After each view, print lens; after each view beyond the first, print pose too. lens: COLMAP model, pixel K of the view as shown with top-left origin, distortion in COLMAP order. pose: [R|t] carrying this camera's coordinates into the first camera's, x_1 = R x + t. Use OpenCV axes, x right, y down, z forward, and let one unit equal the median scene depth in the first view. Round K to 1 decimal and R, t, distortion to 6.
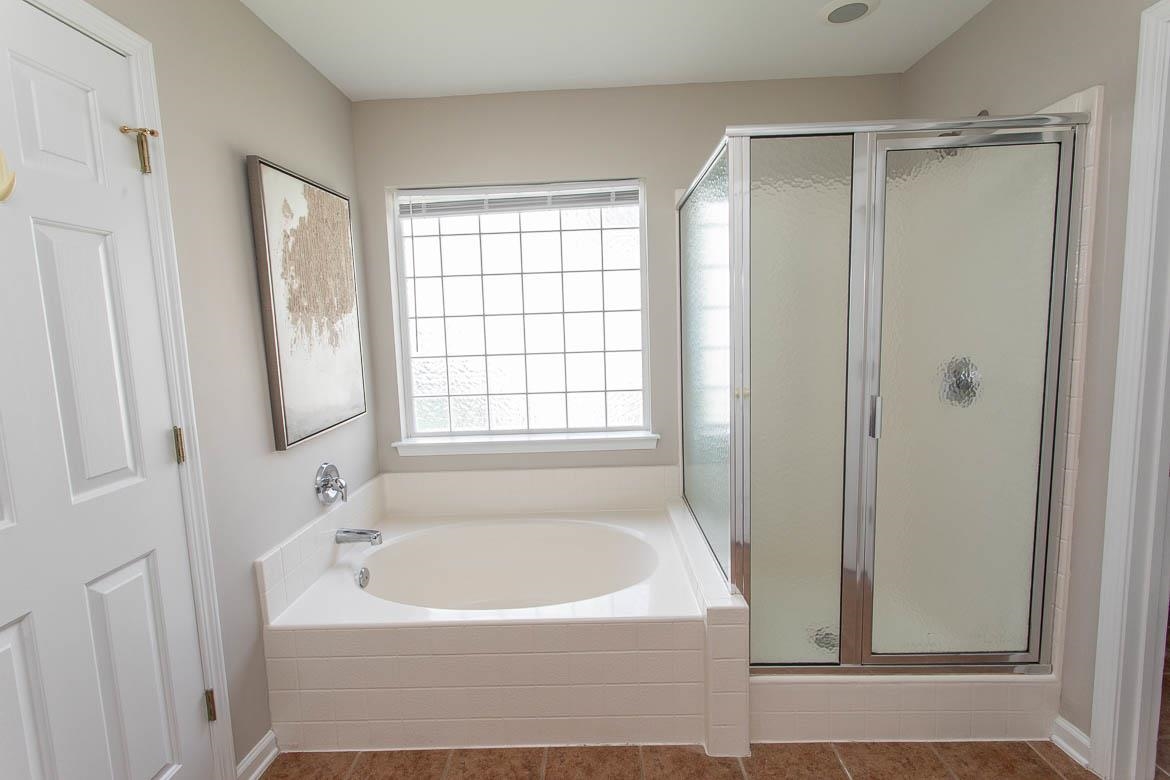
lens RADIAL K [[549.9, 0, 582.3], [0, 549.9, 385.9], [0, 0, 1]] dist [-0.003088, 0.002022]
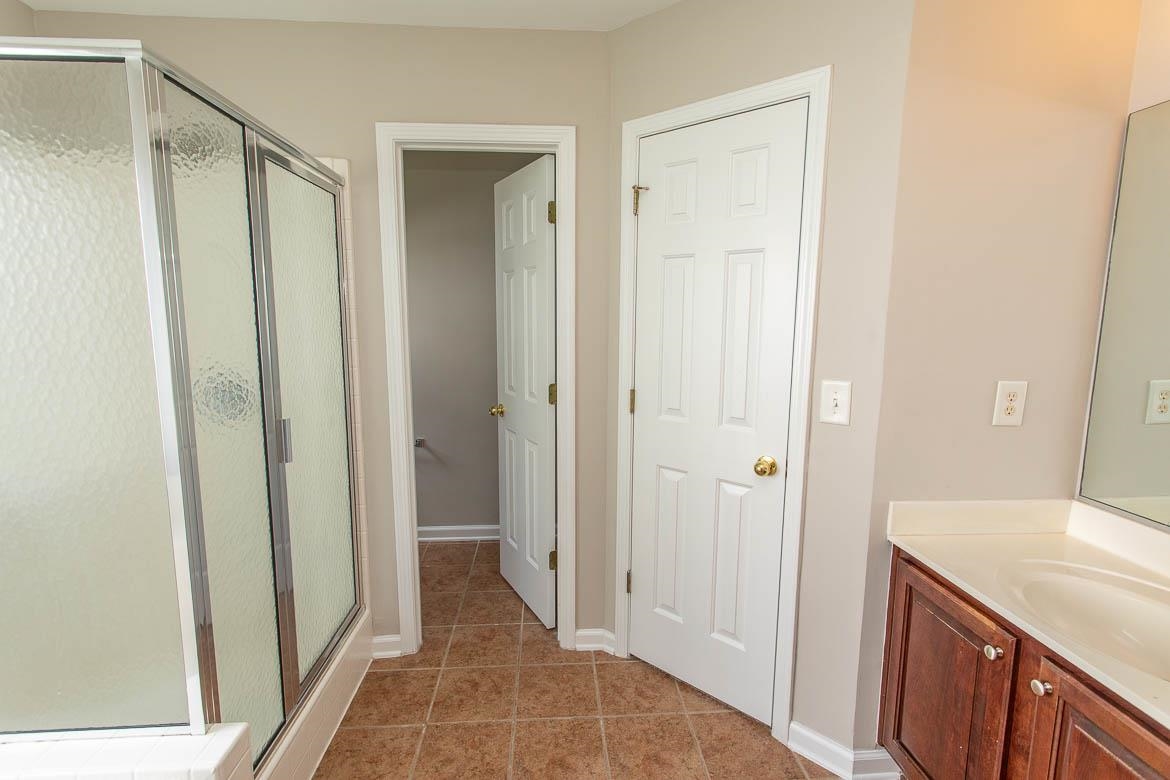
lens RADIAL K [[549.9, 0, 582.3], [0, 549.9, 385.9], [0, 0, 1]] dist [-0.003088, 0.002022]
pose [[-0.084743, -0.097370, 0.991634, -0.376078], [0.110166, 0.988197, 0.106447, -0.069401], [-0.990294, 0.118265, -0.073016, 0.479031]]
